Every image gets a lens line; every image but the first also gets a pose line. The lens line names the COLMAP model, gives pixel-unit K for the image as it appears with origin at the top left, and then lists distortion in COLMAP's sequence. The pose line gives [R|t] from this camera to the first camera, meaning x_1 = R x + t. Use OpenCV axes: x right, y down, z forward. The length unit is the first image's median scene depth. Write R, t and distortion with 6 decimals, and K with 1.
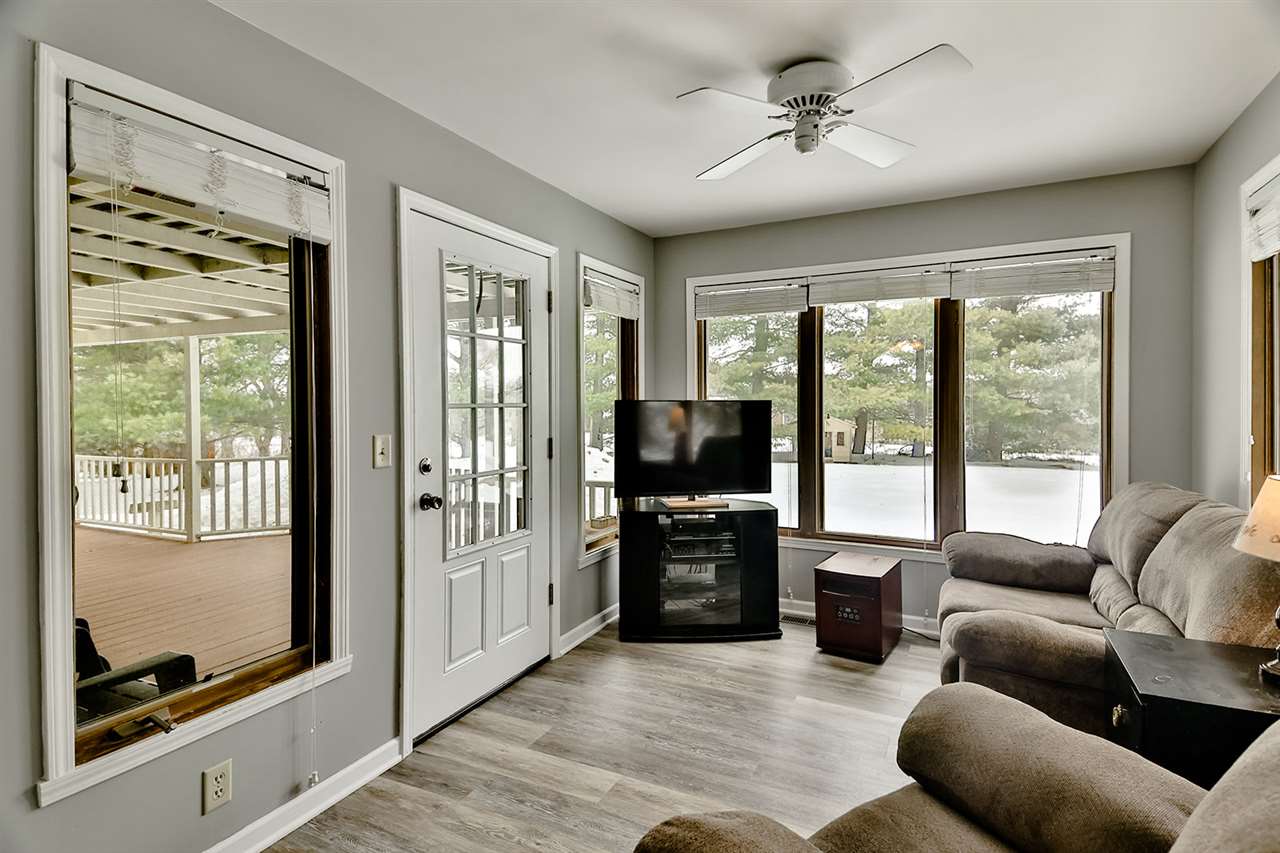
lens RADIAL K [[657.1, 0, 643.8], [0, 657.1, 409.5], [0, 0, 1]] dist [0.063481, -0.000301]
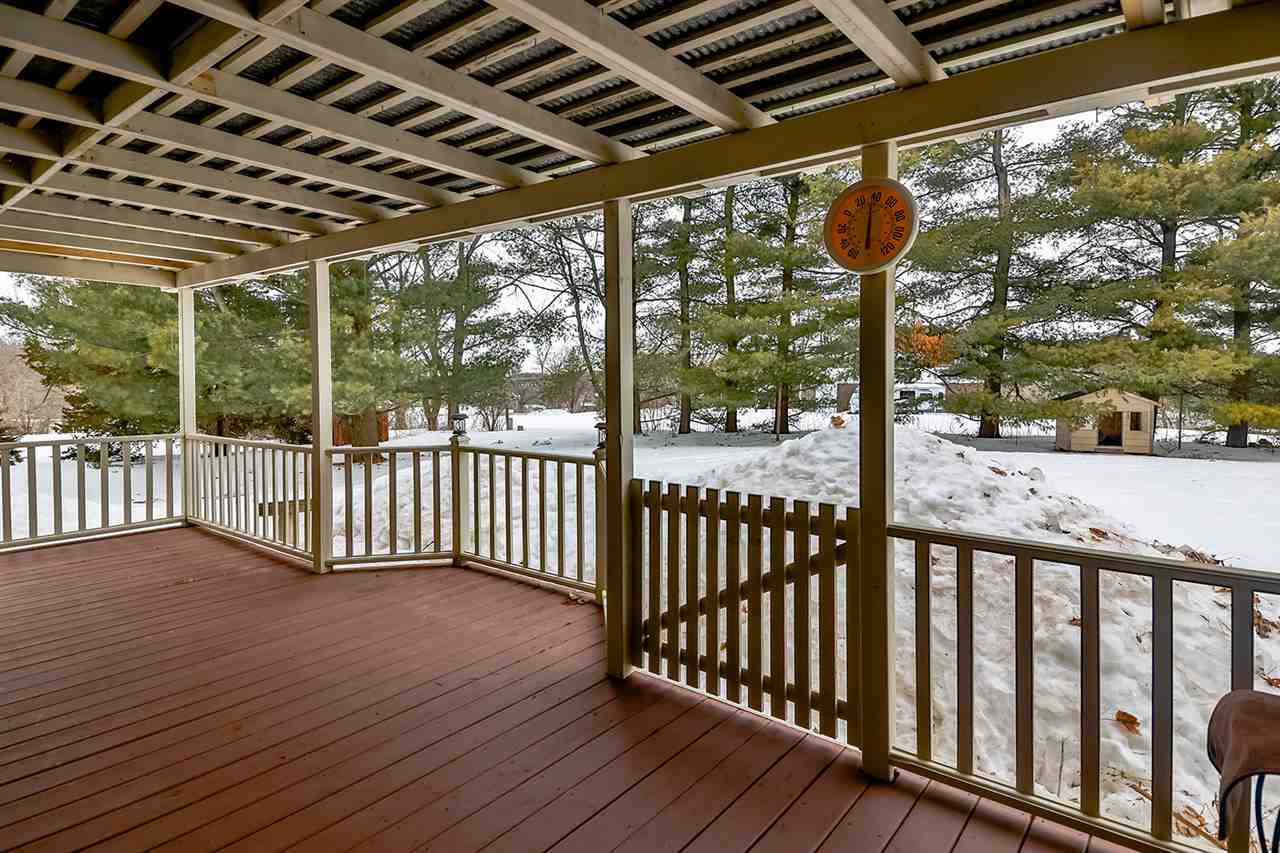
lens RADIAL K [[675.6, 0, 645.3], [0, 675.6, 385.9], [0, 0, 1]] dist [0.000552, -0.000285]
pose [[0.977081, 0.005364, -0.212801, -0.084860], [-0.004061, 0.999970, 0.006563, 0.002479], [0.212830, -0.005548, 0.977073, 0.165613]]
